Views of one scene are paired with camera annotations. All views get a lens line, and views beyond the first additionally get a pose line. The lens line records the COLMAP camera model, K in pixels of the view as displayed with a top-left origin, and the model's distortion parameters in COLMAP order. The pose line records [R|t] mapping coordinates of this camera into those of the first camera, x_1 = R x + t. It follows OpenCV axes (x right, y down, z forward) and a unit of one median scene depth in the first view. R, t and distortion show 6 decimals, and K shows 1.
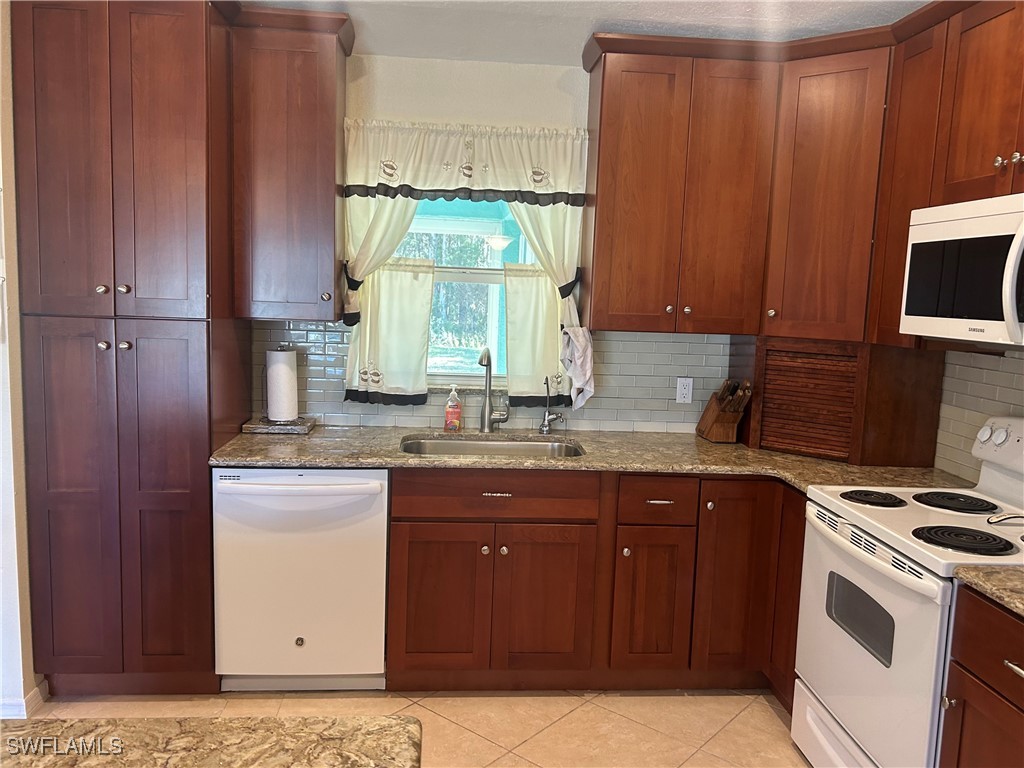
lens RADIAL K [[814.2, 0, 512.0], [0, 814.2, 384.0], [0, 0, 1]] dist [0.084849, -0.127952]
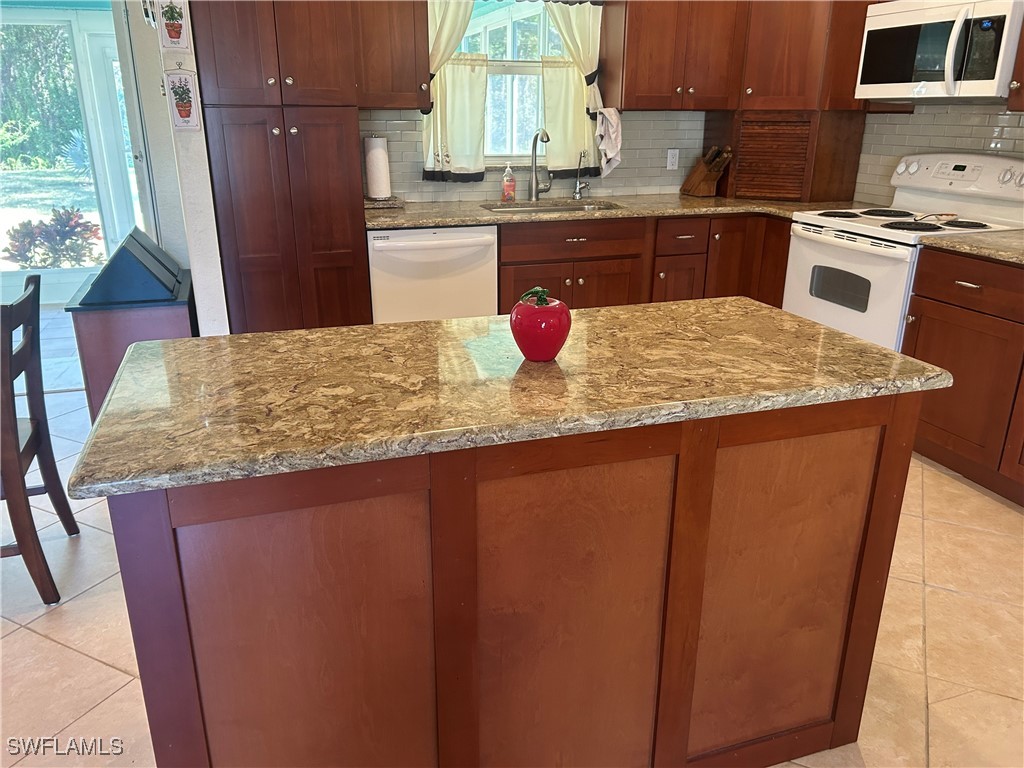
lens RADIAL K [[781.1, 0, 520.0], [0, 781.1, 385.5], [0, 0, 1]] dist [0.063815, -0.070469]
pose [[0.968508, -0.111728, 0.222508, -0.386614], [0.058918, 0.971126, 0.231179, 0.060043], [-0.241912, -0.210789, 0.947125, -0.228904]]
